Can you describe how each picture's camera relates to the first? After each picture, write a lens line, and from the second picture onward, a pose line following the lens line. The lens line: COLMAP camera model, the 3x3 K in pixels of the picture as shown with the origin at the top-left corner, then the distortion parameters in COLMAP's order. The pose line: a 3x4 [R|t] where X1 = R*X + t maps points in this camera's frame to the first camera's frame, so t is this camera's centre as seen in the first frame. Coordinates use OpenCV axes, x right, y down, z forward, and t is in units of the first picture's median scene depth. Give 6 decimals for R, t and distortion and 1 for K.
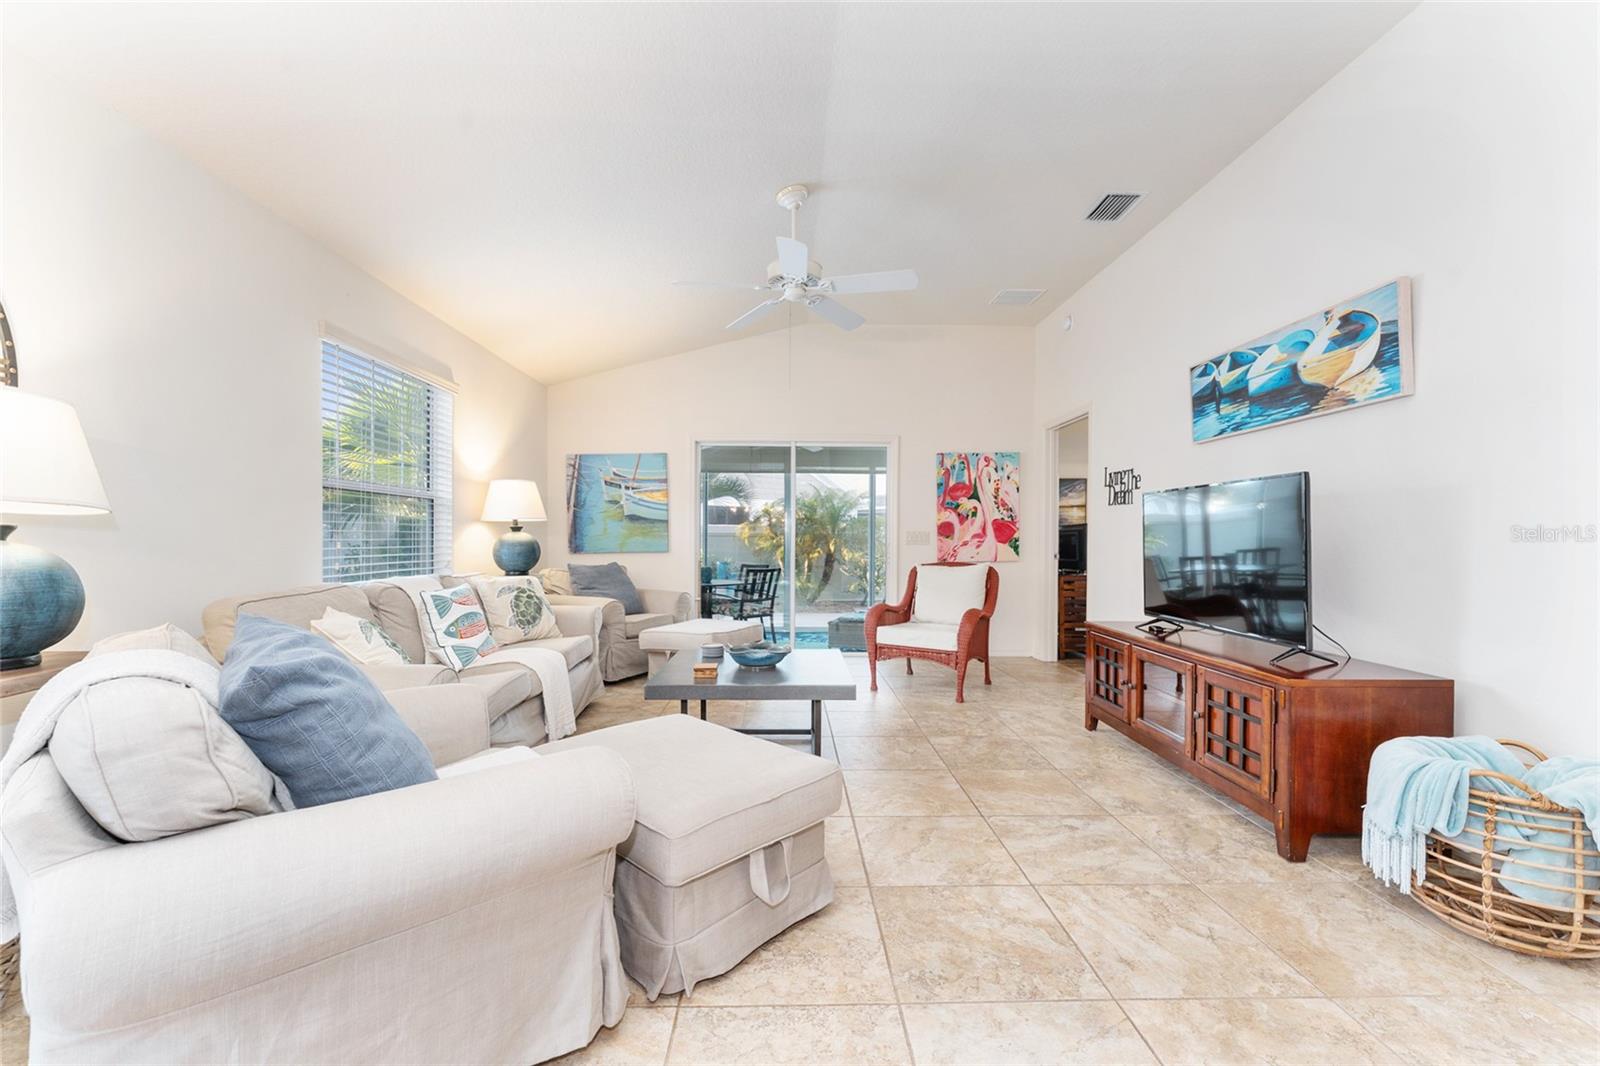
lens RADIAL K [[651.0, 0, 799.0], [0, 651.0, 545.9], [0, 0, 1]] dist [0.000535, -0.000276]
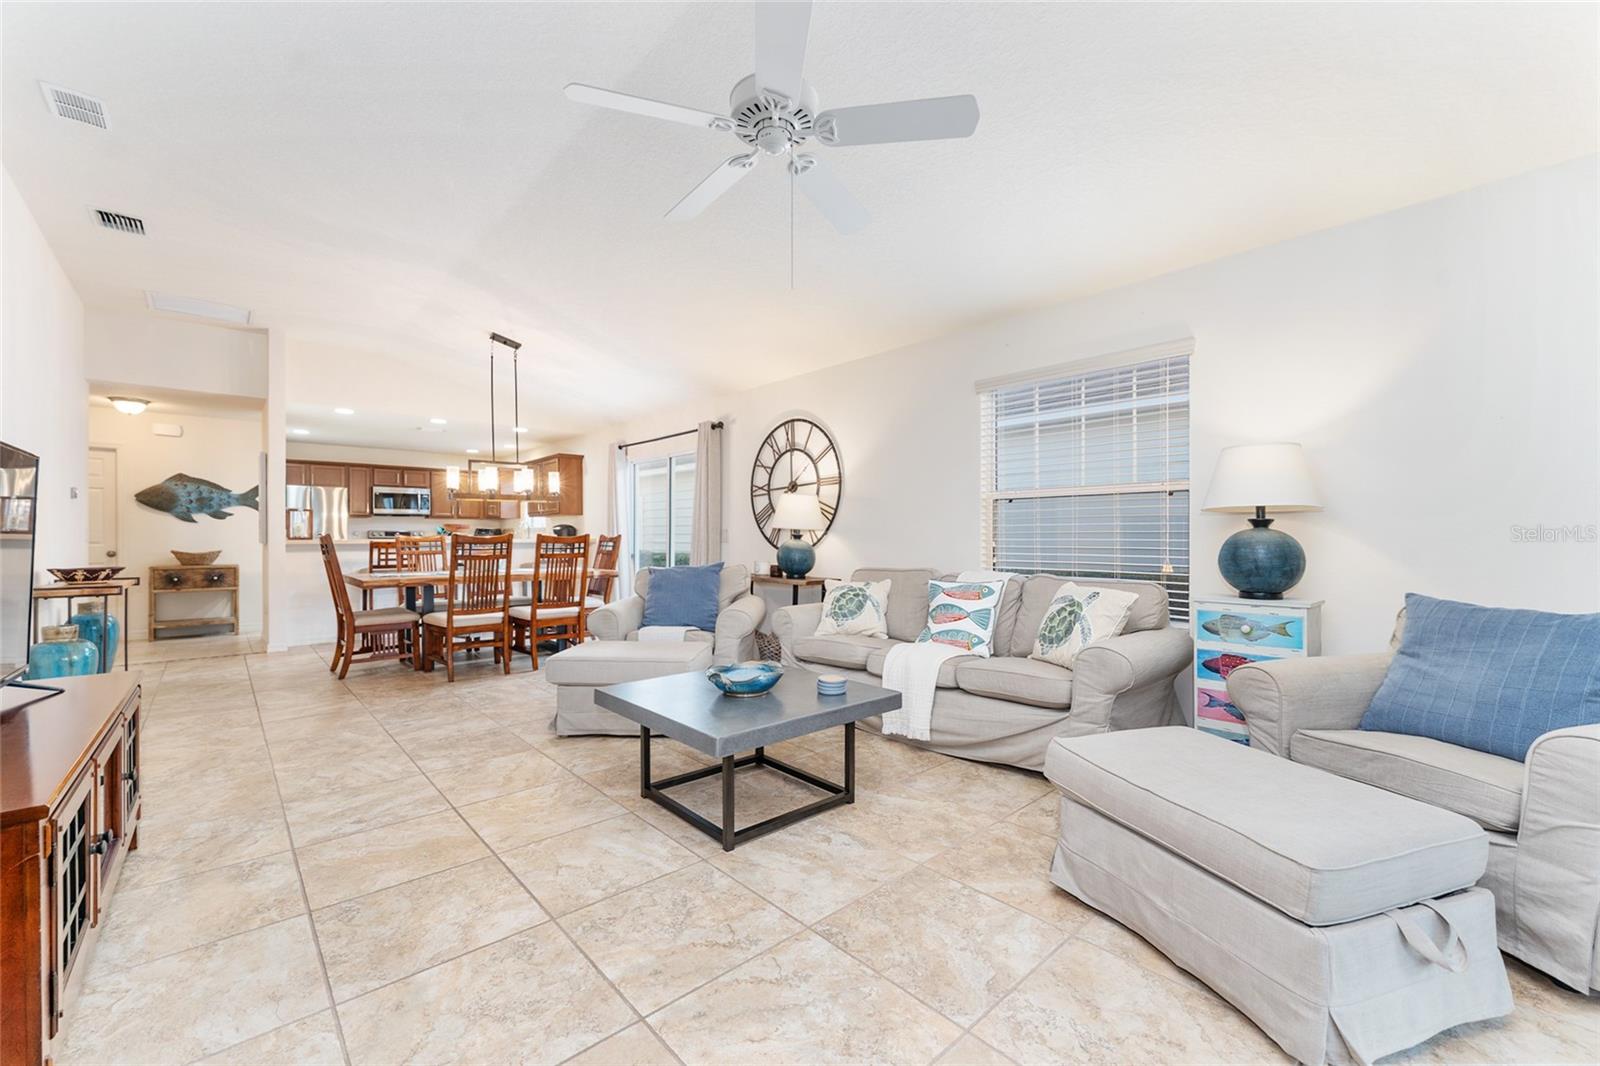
lens RADIAL K [[643.7, 0, 798.9], [0, 643.7, 537.0], [0, 0, 1]] dist [-0.000128, -0.000676]
pose [[-0.757146, -0.003158, -0.653238, 0.372540], [-0.009262, 0.999940, 0.005902, -0.016200], [0.653180, 0.010519, -0.757130, 1.477230]]
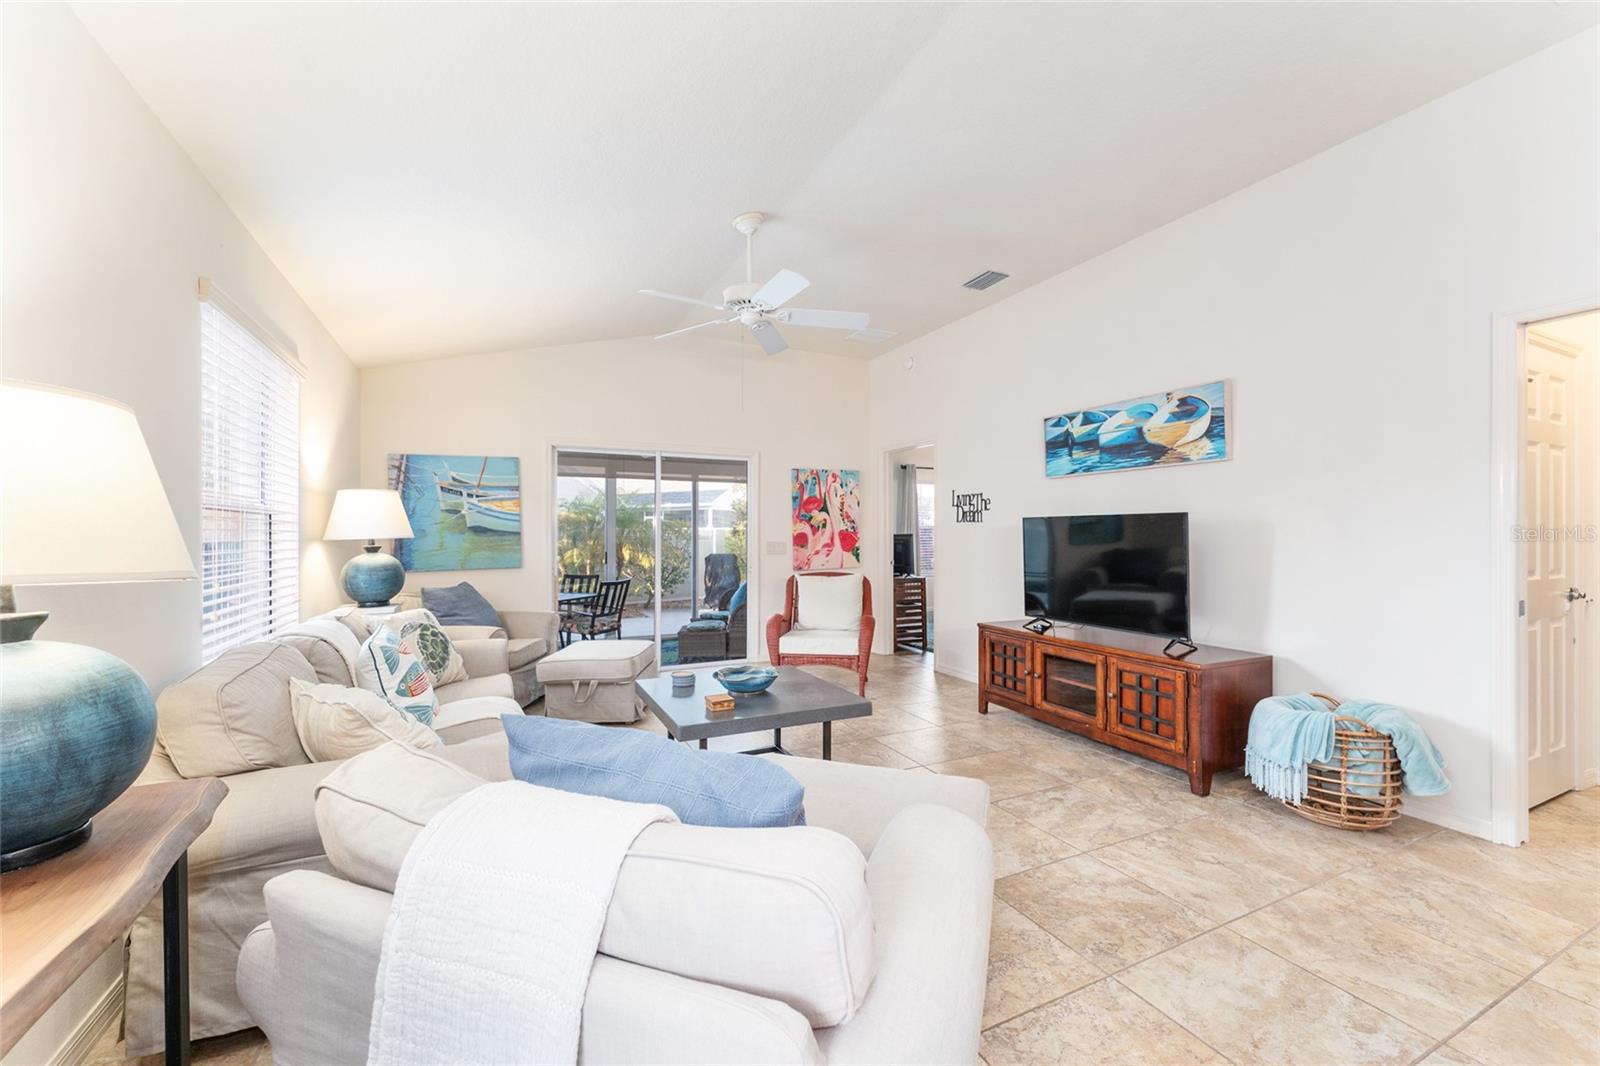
lens RADIAL K [[637.4, 0, 797.8], [0, 637.4, 535.3], [0, 0, 1]] dist [0.000909, -0.000387]
pose [[0.911088, -0.005685, 0.412173, -0.349297], [0.009446, 0.999930, -0.007089, -0.041221], [-0.412104, 0.010352, 0.911078, 0.067884]]
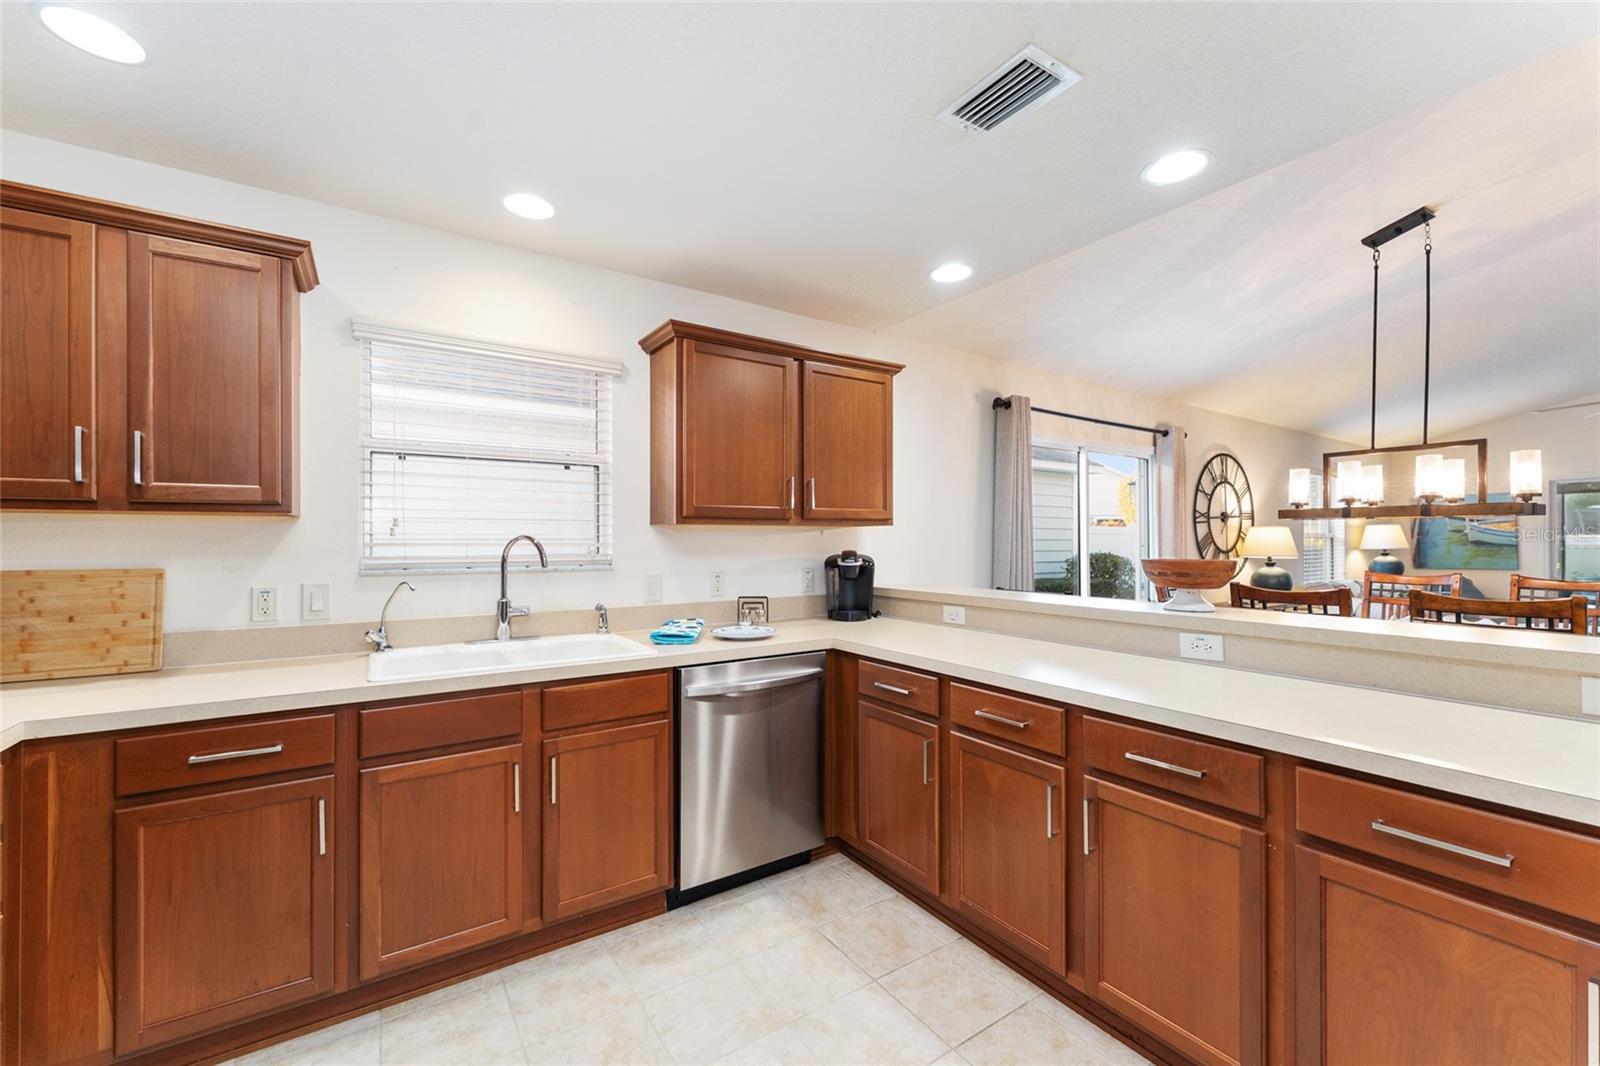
lens RADIAL K [[643.7, 0, 798.9], [0, 643.7, 537.0], [0, 0, 1]] dist [-0.000128, -0.000676]
pose [[0.531610, -0.008200, -0.846950, 0.189644], [-0.006565, 0.999883, -0.013802, -0.046081], [0.846964, 0.012898, 0.531494, -1.386884]]
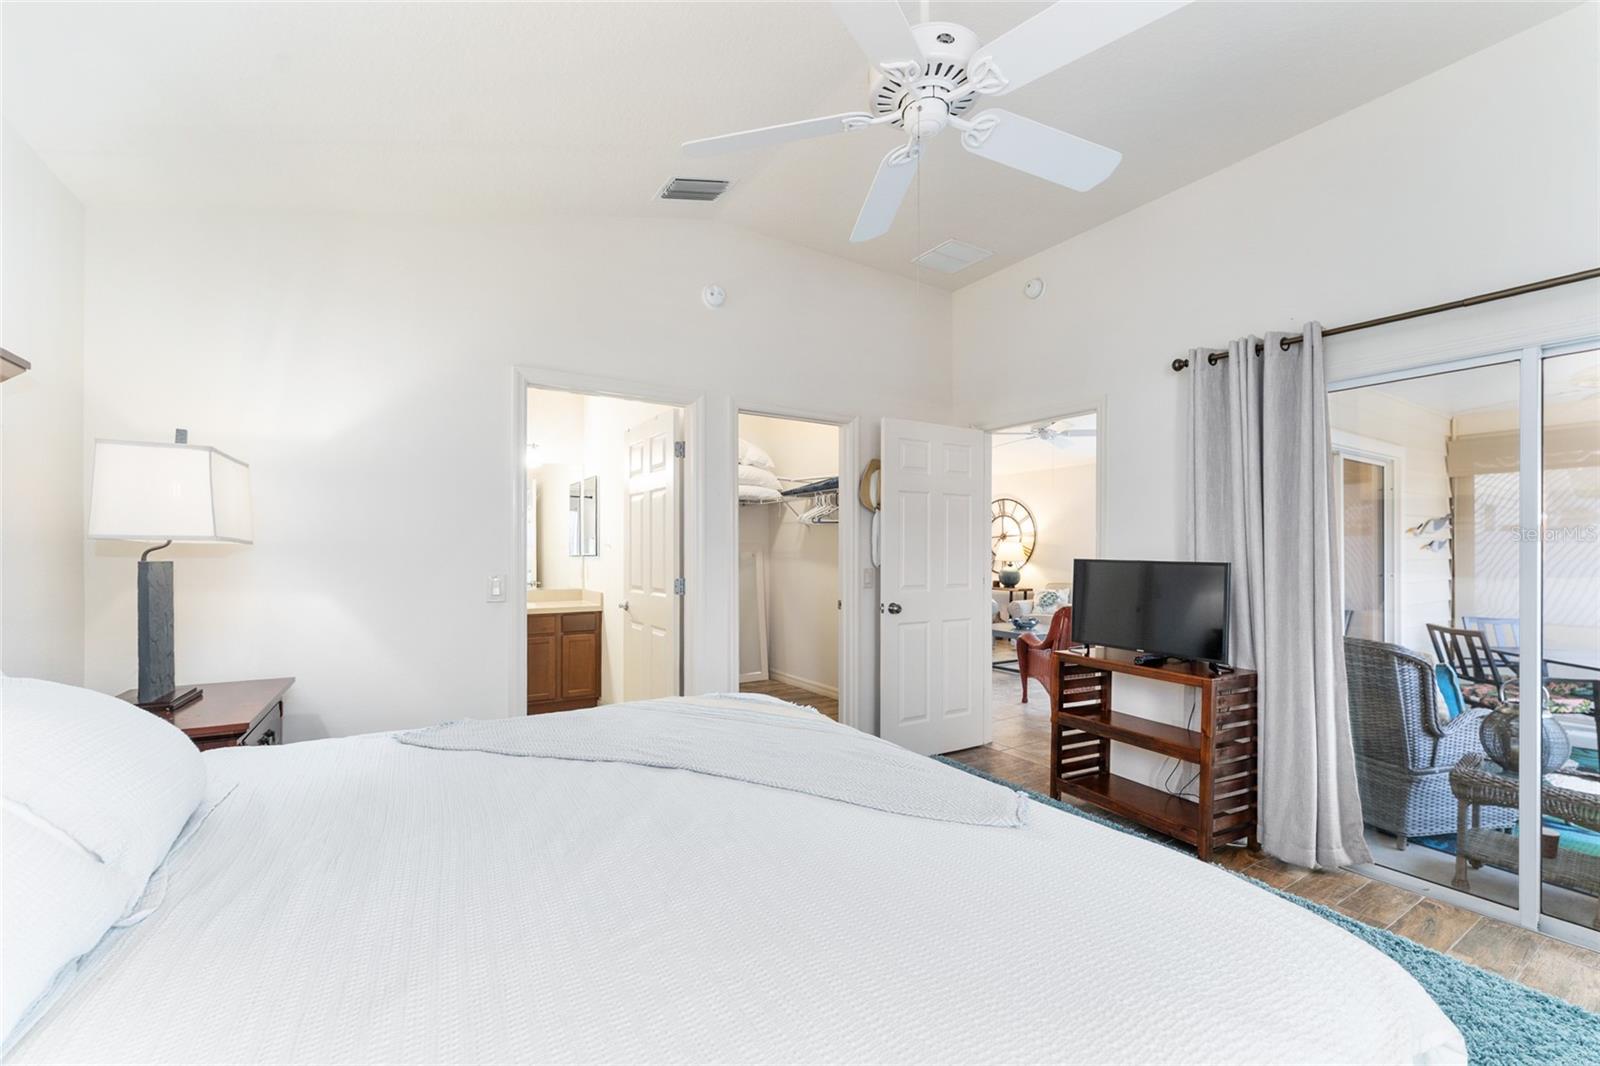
lens RADIAL K [[642.7, 0, 800.6], [0, 642.7, 551.4], [0, 0, 1]] dist [0.002882, -0.006587]
pose [[-0.852286, -0.006562, -0.523034, 1.511879], [-0.011170, 0.999922, 0.005658, -0.068399], [0.522956, 0.010664, -0.852293, 2.162698]]
